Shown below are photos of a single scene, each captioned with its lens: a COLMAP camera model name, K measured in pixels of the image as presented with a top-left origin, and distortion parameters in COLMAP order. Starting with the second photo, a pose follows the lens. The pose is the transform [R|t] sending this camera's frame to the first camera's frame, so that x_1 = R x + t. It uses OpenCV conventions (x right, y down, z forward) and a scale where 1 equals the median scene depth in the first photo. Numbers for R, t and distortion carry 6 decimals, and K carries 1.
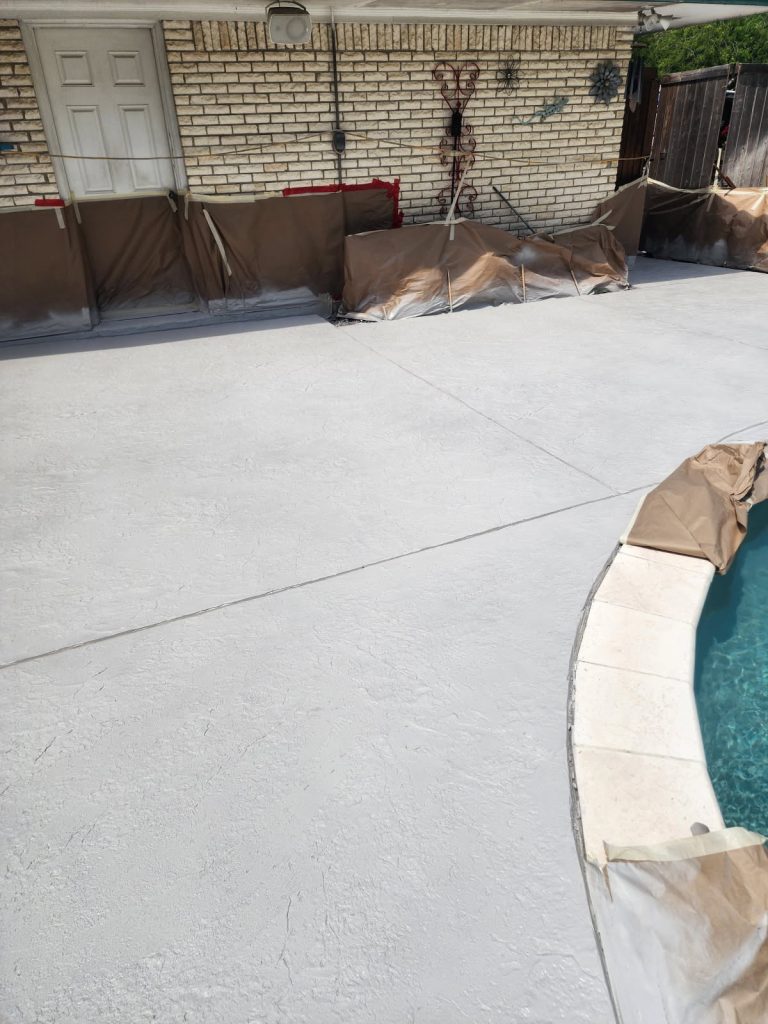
lens RADIAL K [[701.5, 0, 399.3], [0, 701.5, 510.7], [0, 0, 1]] dist [0.071236, -0.066594]
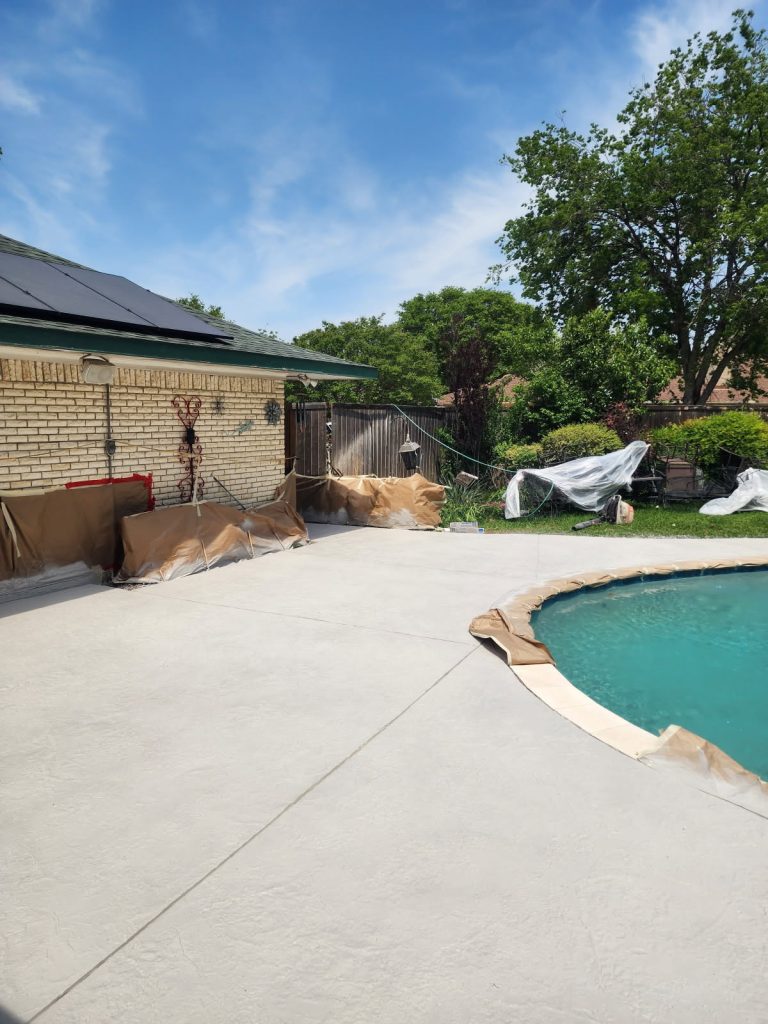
lens RADIAL K [[701.5, 0, 399.3], [0, 701.5, 510.7], [0, 0, 1]] dist [0.071236, -0.066594]
pose [[0.780722, -0.044752, 0.623274, -0.439001], [0.261254, 0.929451, -0.260514, 0.032529], [-0.567644, 0.366222, 0.737335, -0.141976]]
